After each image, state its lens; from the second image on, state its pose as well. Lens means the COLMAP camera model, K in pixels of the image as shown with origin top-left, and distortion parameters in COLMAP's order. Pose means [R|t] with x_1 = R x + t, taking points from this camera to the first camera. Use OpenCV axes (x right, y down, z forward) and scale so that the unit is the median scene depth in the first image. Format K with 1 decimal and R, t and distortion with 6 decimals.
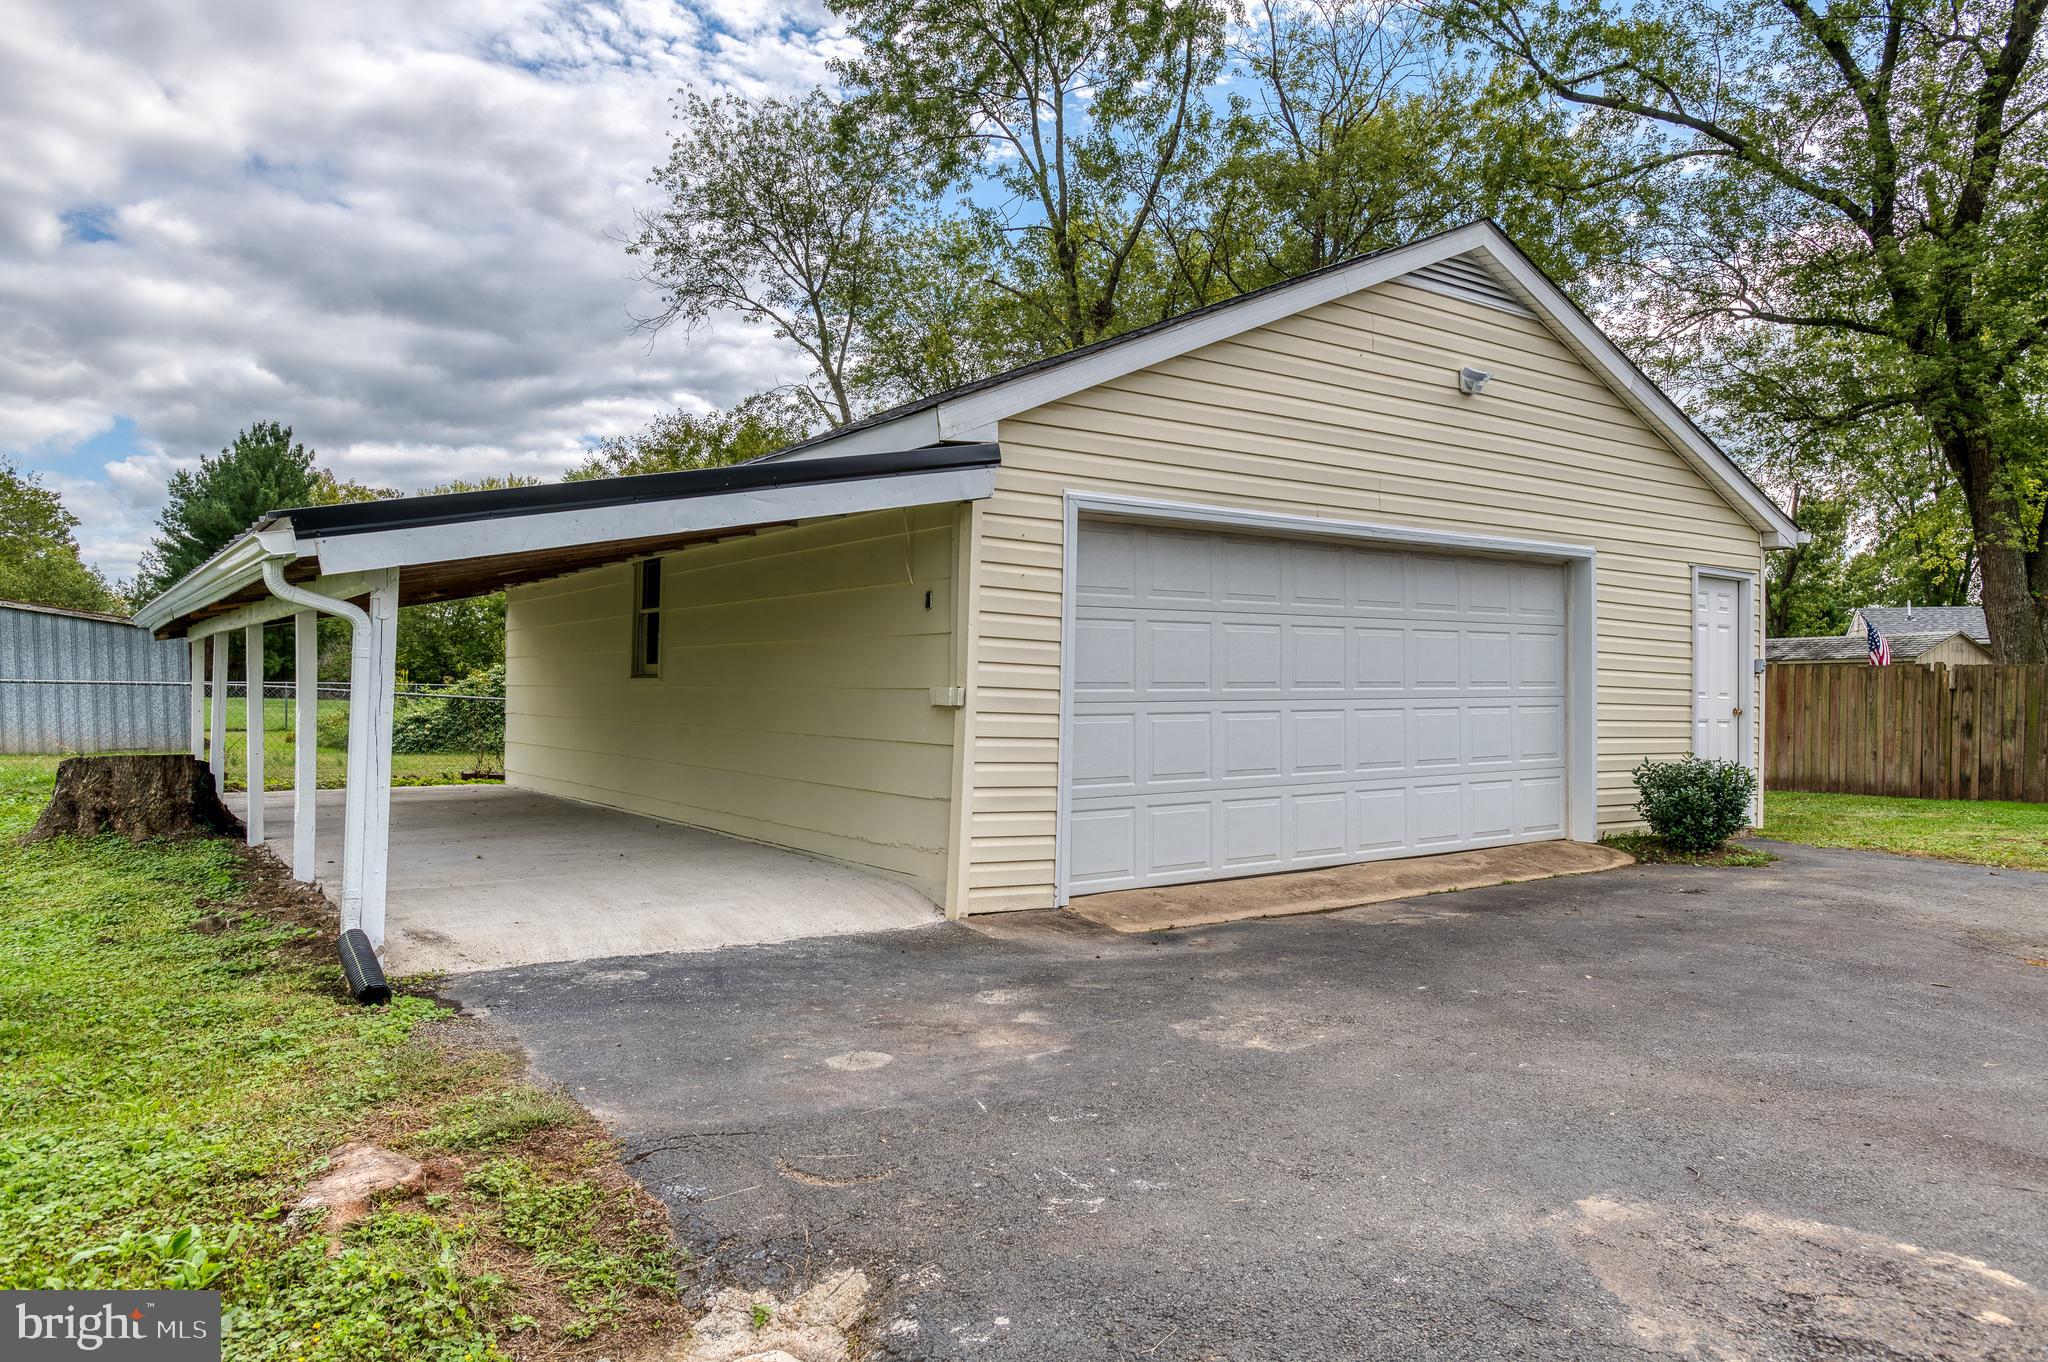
lens RADIAL K [[1325.6, 0, 1024.6], [0, 1325.6, 682.2], [0, 0, 1]] dist [-0.019017, 0.026954]
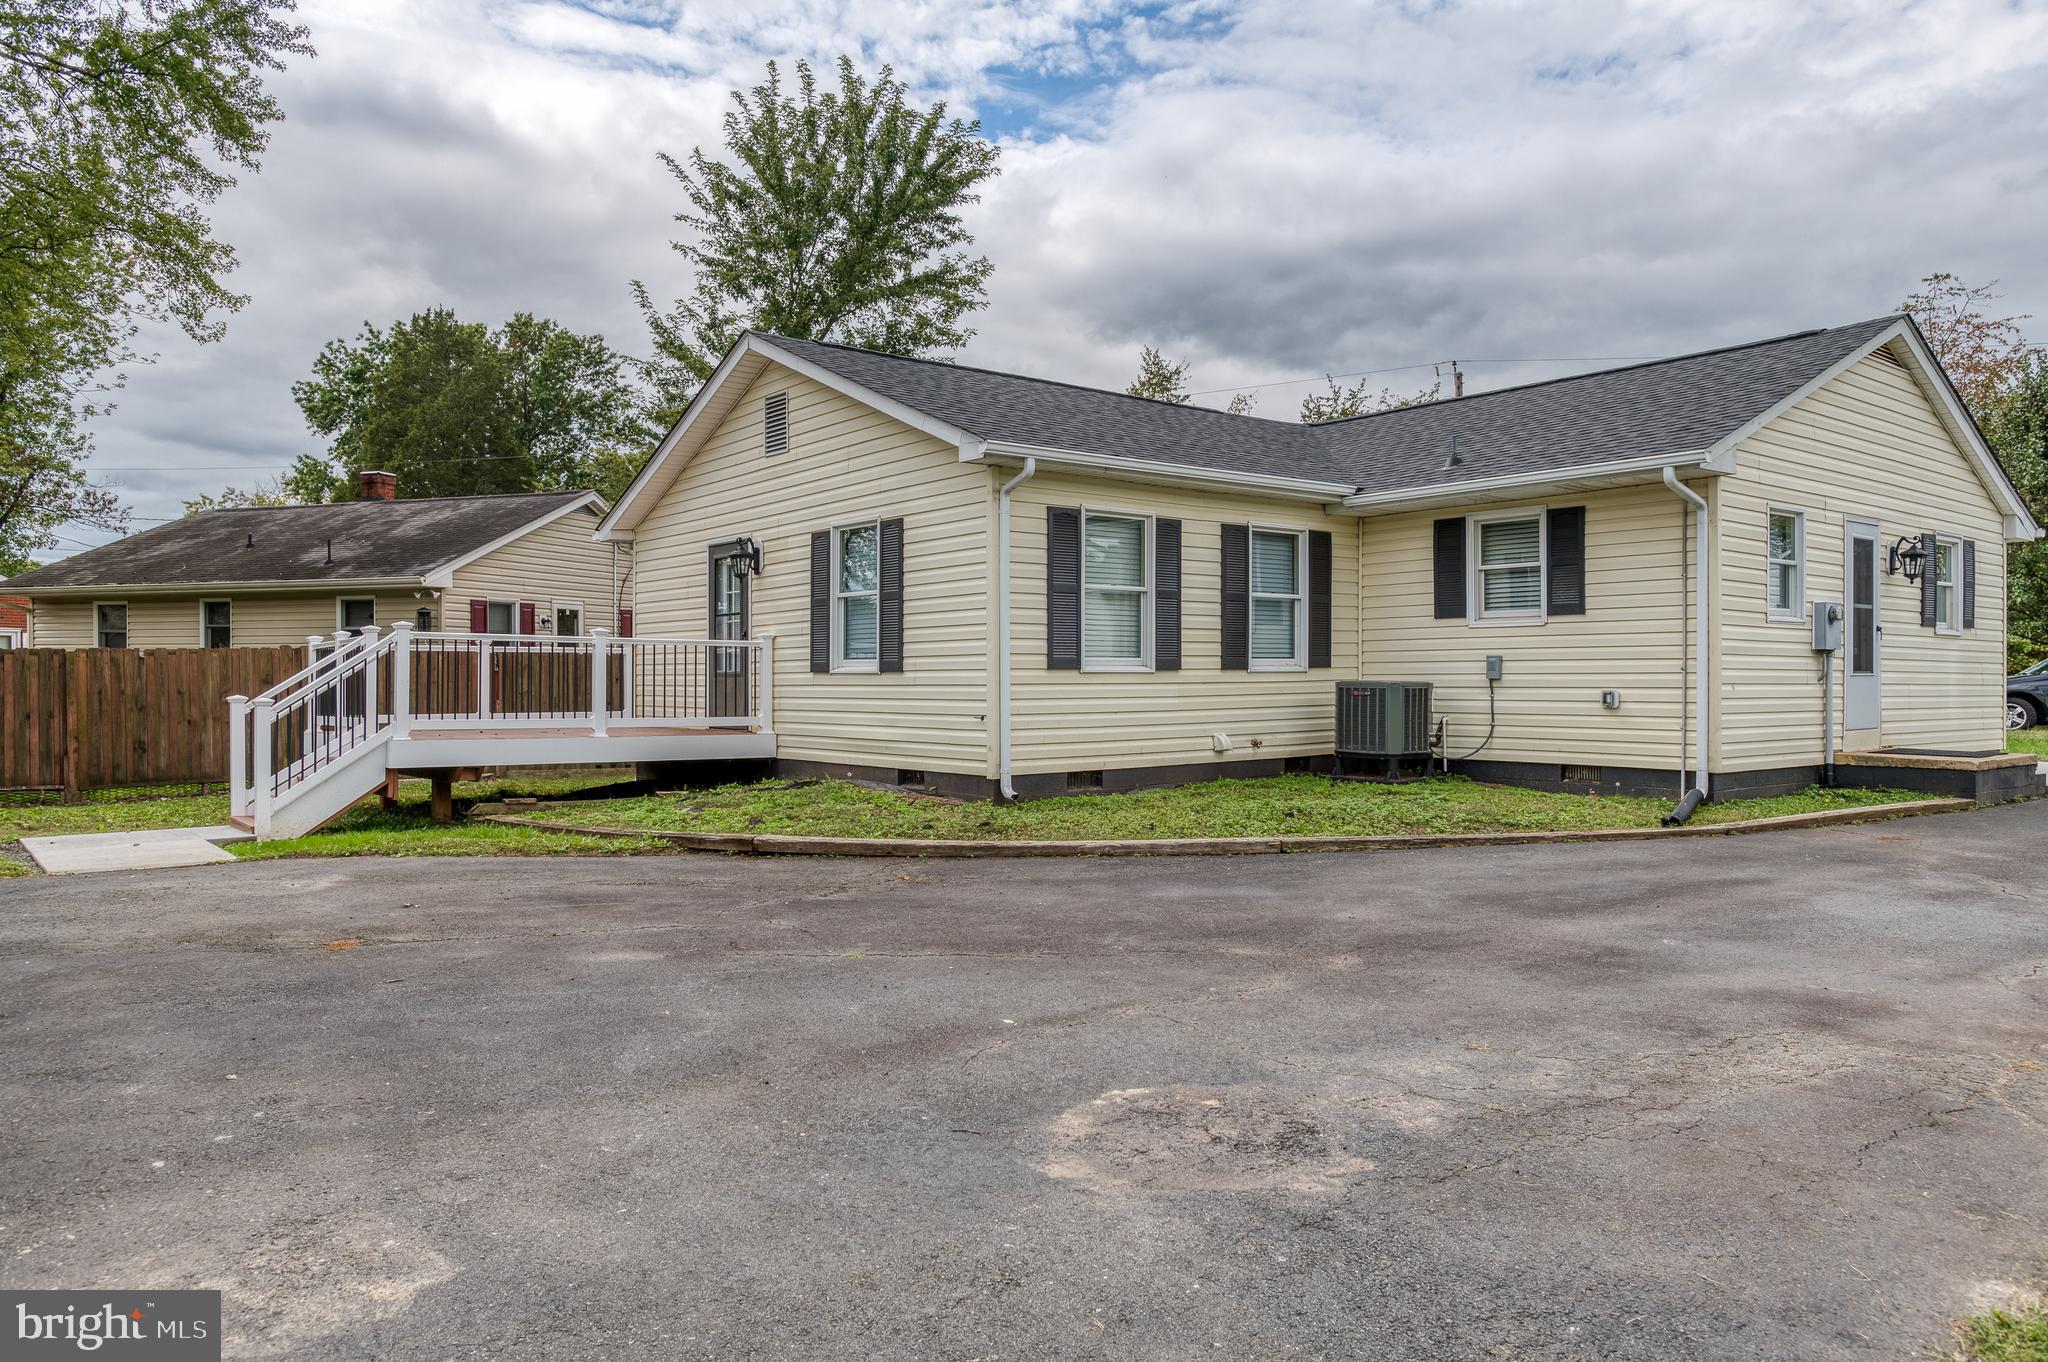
lens RADIAL K [[1325.6, 0, 1023.5], [0, 1325.6, 684.6], [0, 0, 1]] dist [-0.019017, 0.026954]
pose [[-0.062413, -0.012041, 0.997978, -0.572609], [-0.004923, 0.999919, 0.011756, -0.022605], [-0.998038, -0.004179, -0.062467, 0.939138]]
